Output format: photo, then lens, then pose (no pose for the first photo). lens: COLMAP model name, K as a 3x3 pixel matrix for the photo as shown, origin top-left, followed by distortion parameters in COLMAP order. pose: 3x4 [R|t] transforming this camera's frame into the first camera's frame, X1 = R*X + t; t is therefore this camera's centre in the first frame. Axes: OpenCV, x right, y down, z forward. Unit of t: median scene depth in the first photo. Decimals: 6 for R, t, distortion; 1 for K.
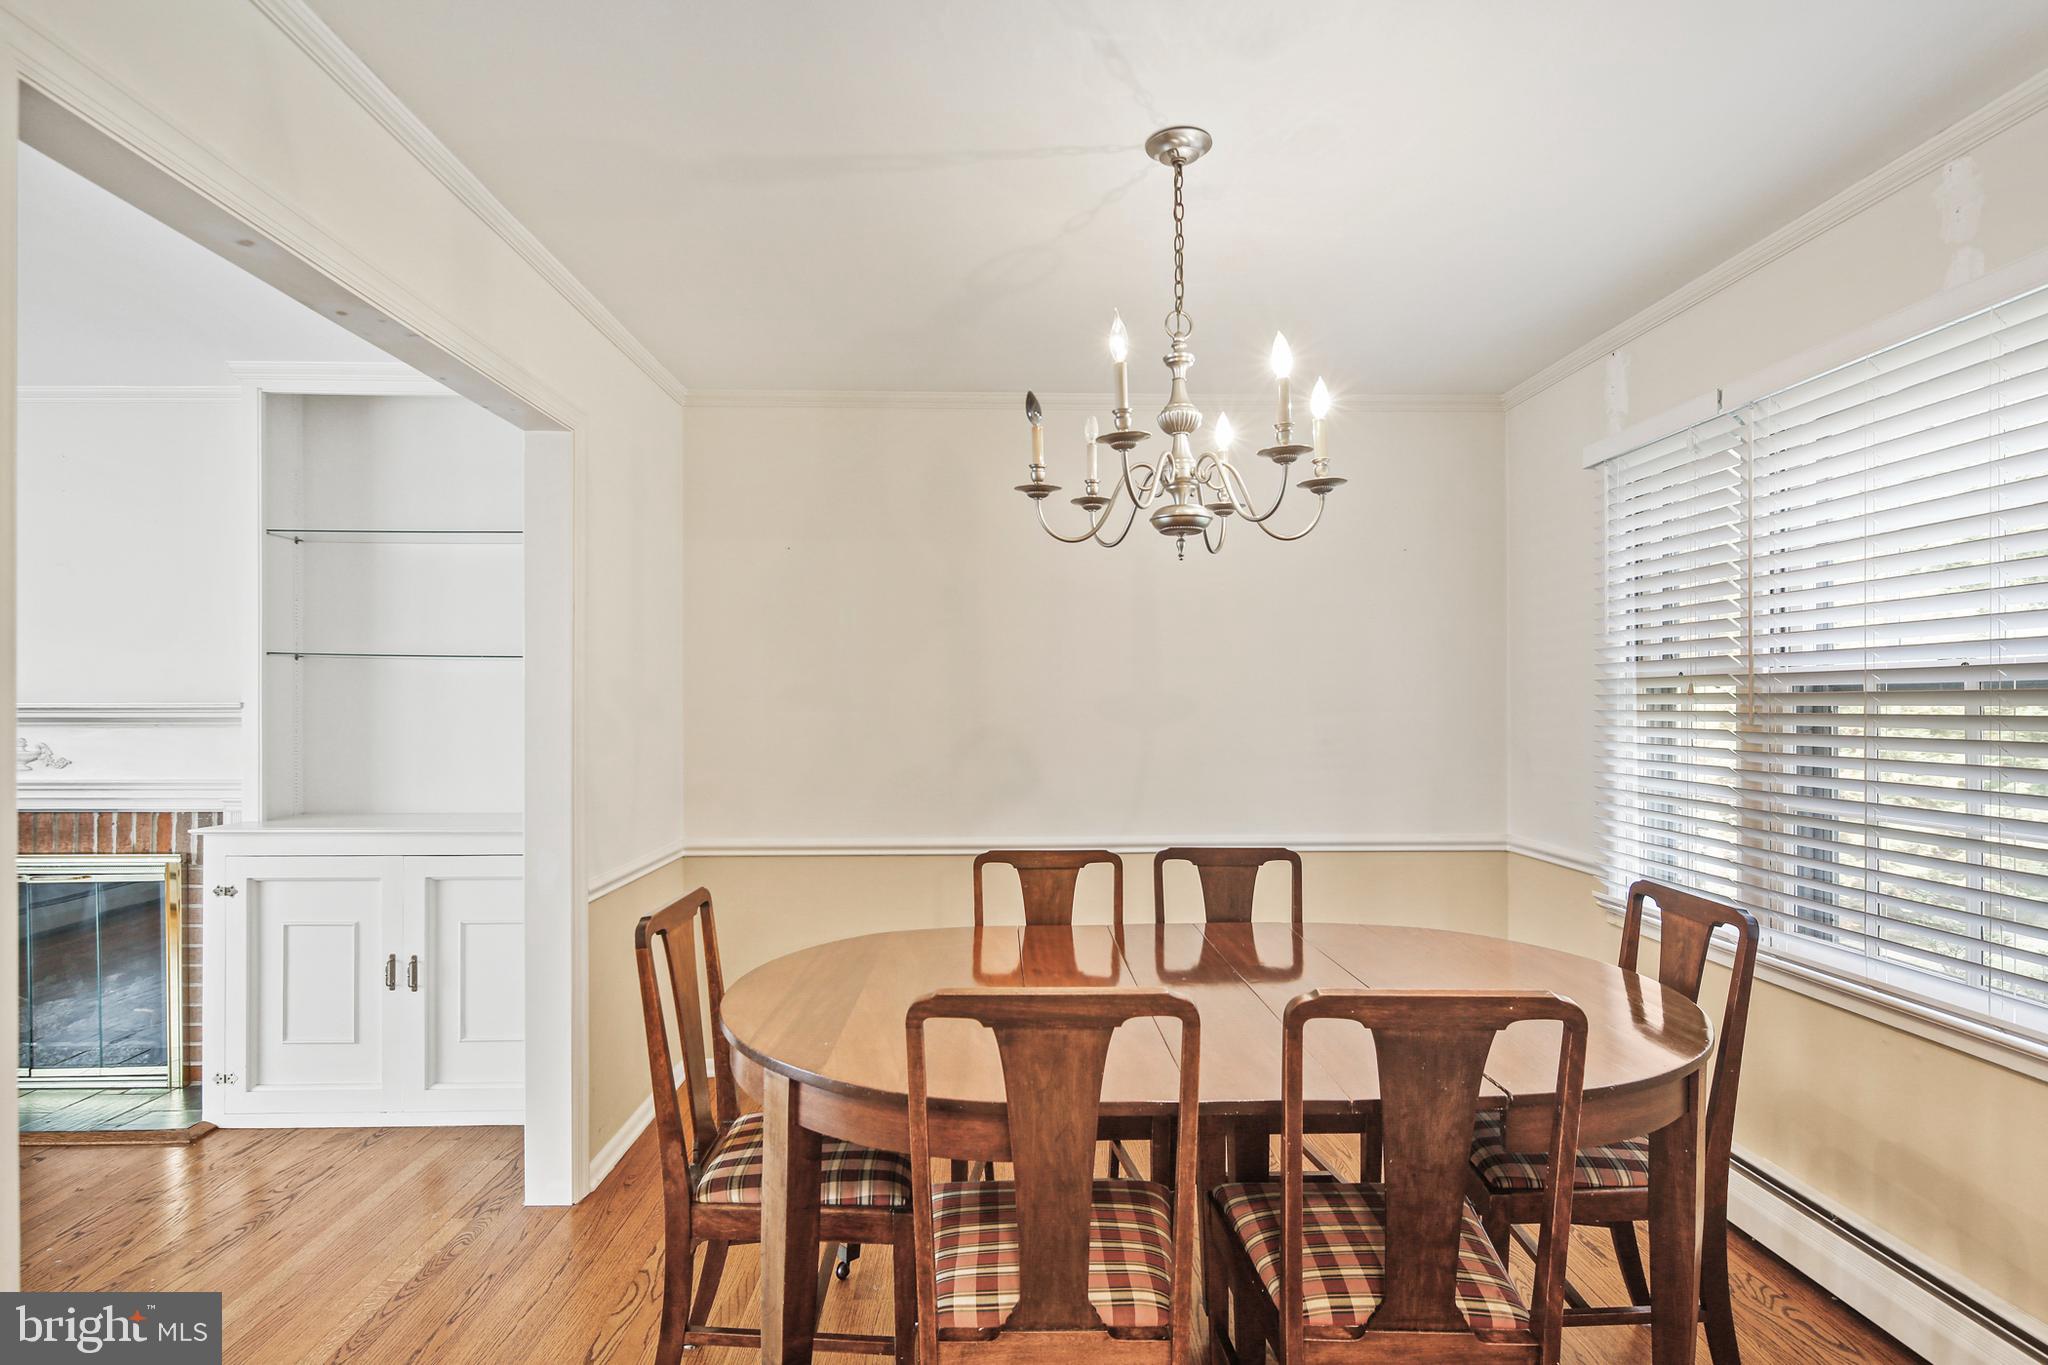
lens RADIAL K [[1005.2, 0, 1020.1], [0, 1005.2, 704.4], [0, 0, 1]] dist [0.003118, -0.000356]
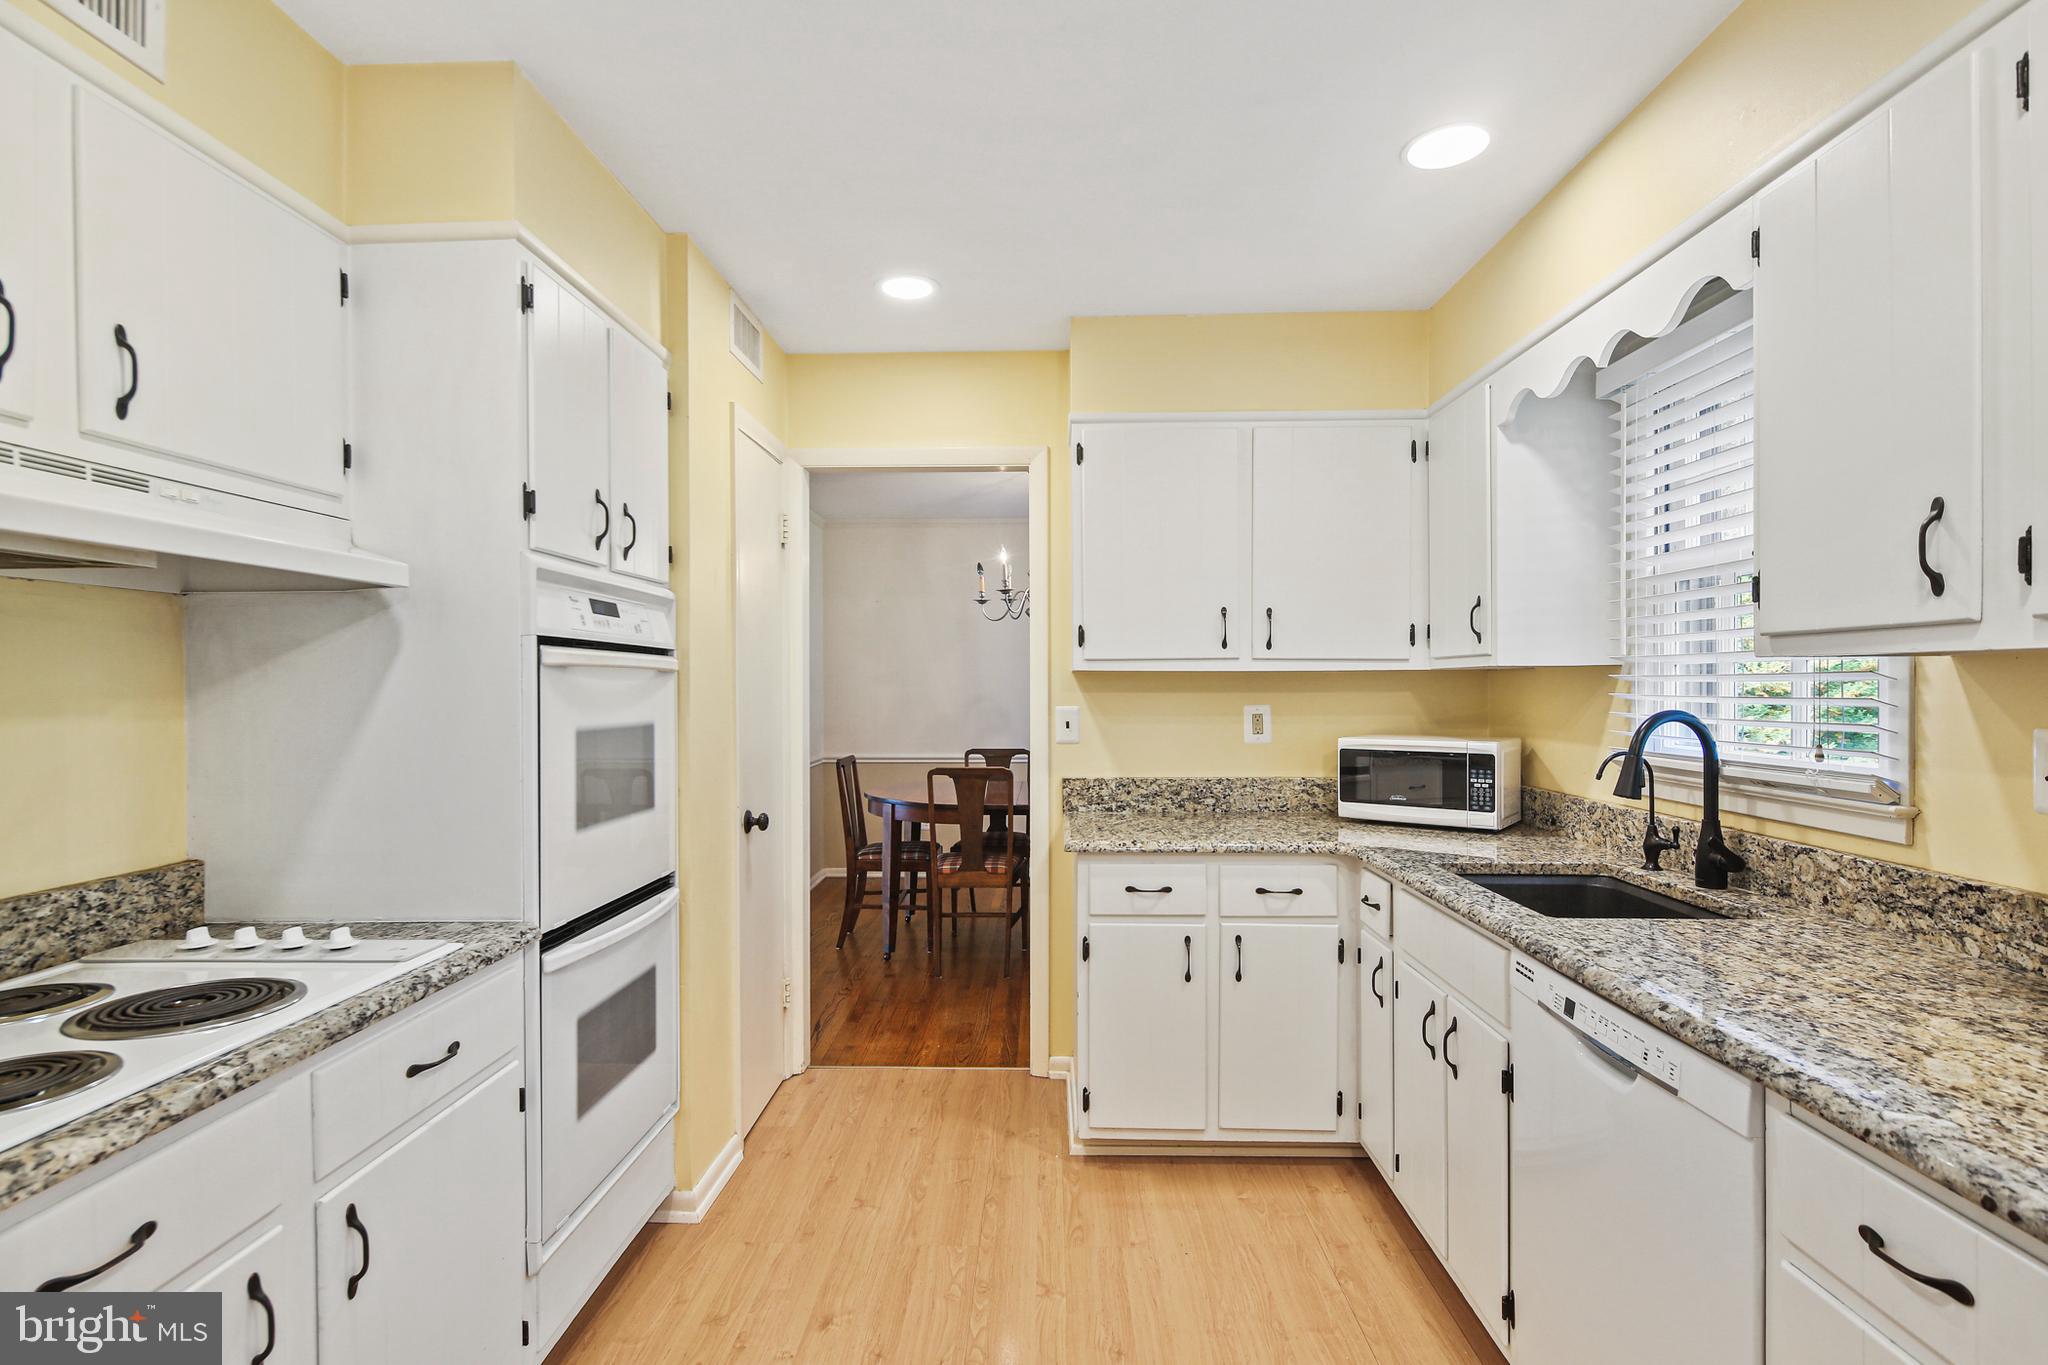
lens RADIAL K [[995.8, 0, 1024.1], [0, 995.8, 687.5], [0, 0, 1]] dist [0.002346, -0.002669]
pose [[0.998757, -0.003543, -0.049728, 0.291039], [0.003685, 0.999989, 0.002758, 0.003108], [0.049717, -0.002938, 0.998759, -1.783338]]
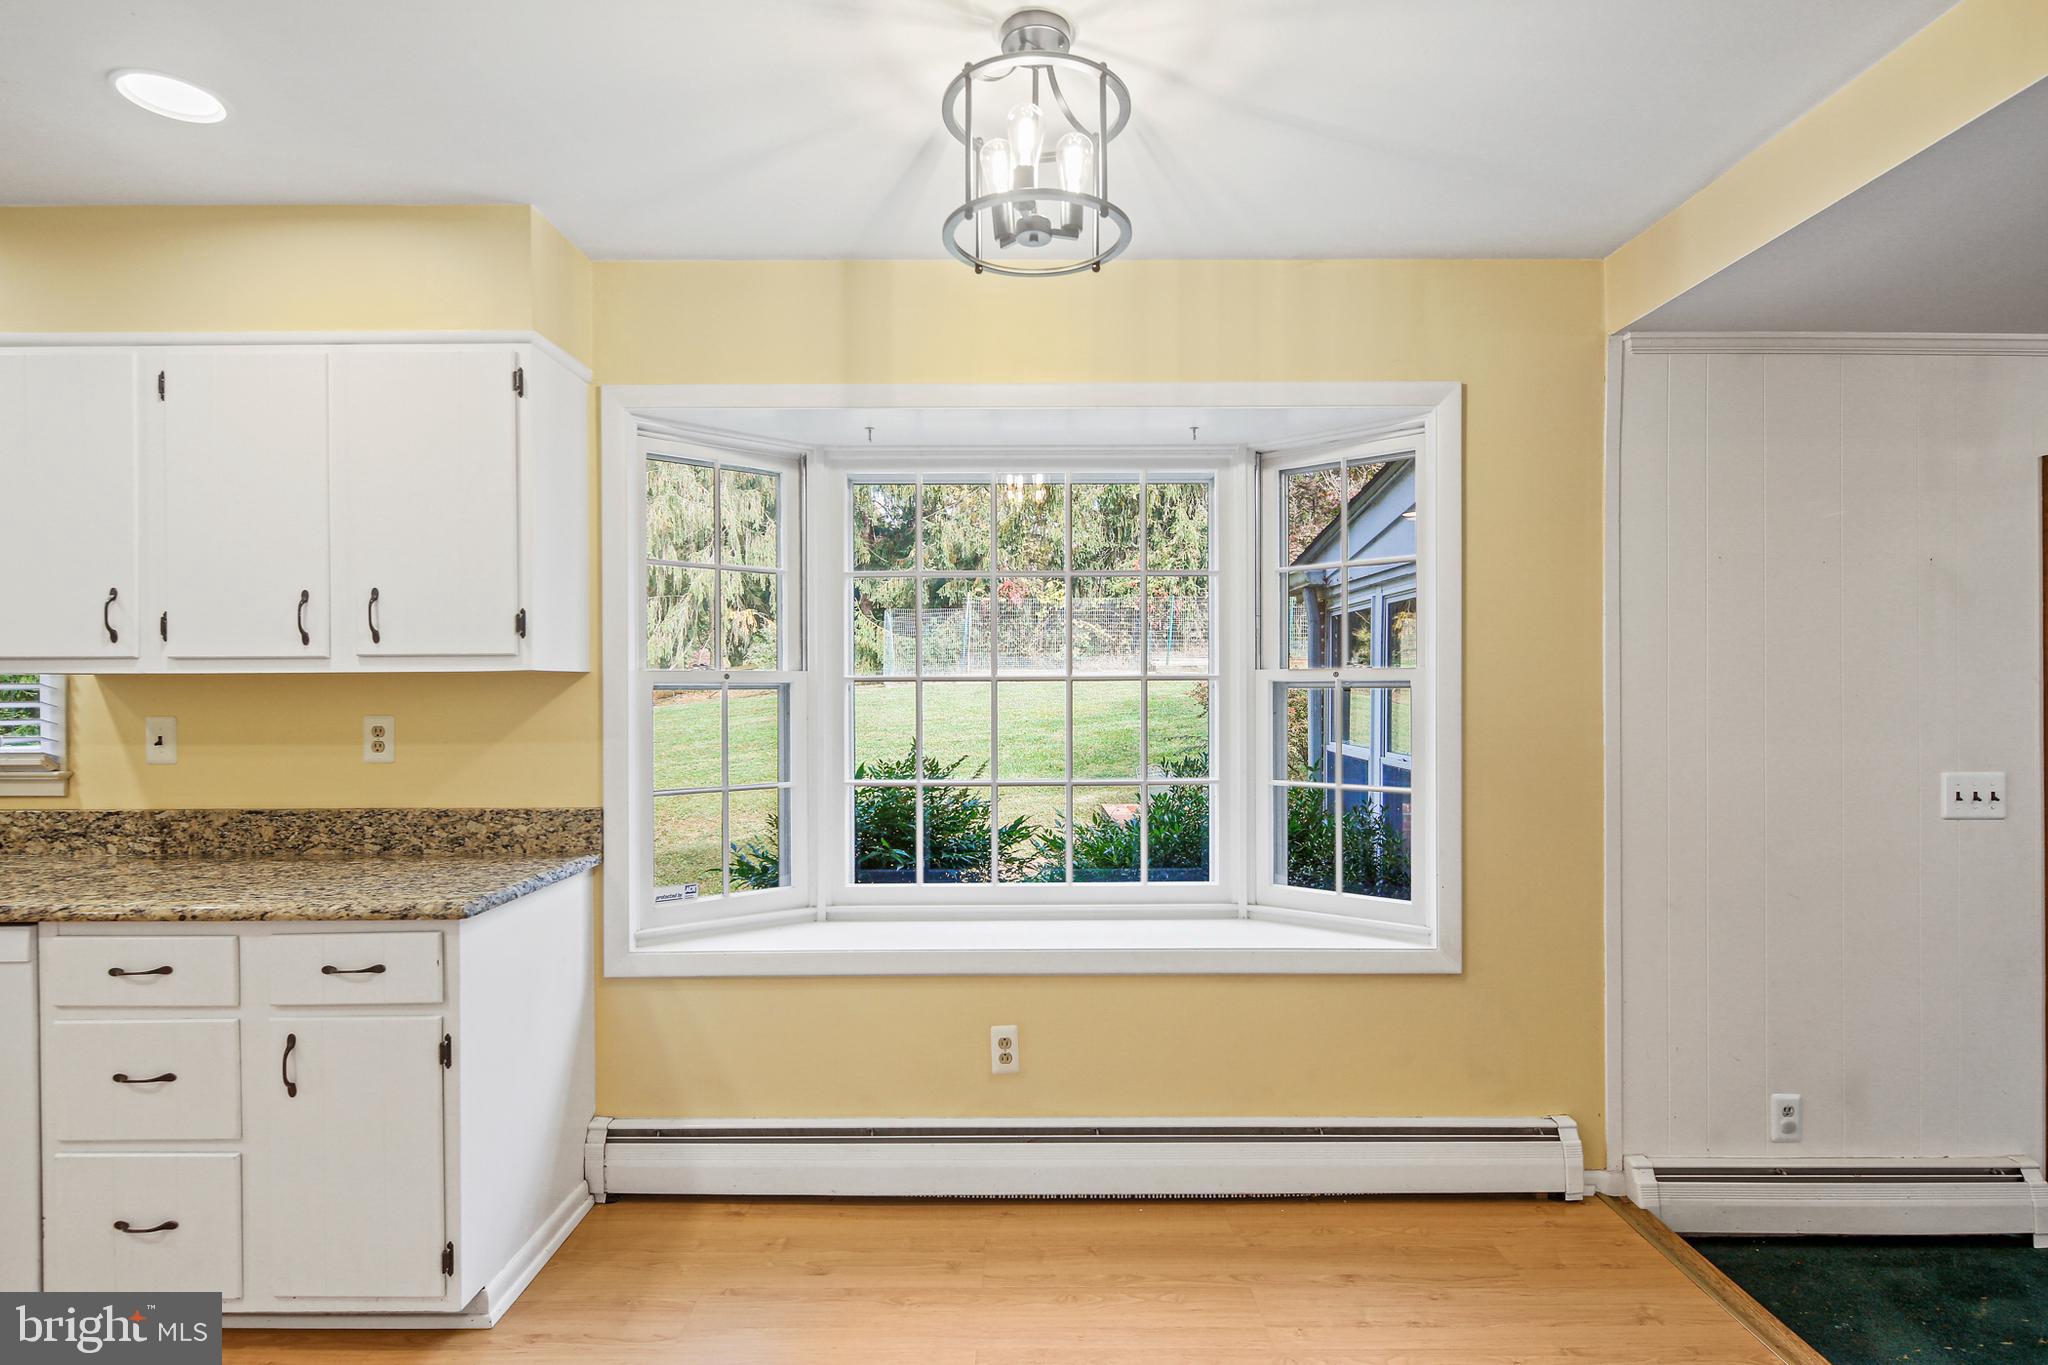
lens RADIAL K [[995.8, 0, 1024.1], [0, 995.8, 687.5], [0, 0, 1]] dist [0.002346, -0.002669]
pose [[0.022168, -0.003712, 0.999747, -0.353802], [0.004633, 0.999983, 0.003610, 0.000038], [-0.999744, 0.004552, 0.022185, -2.242401]]
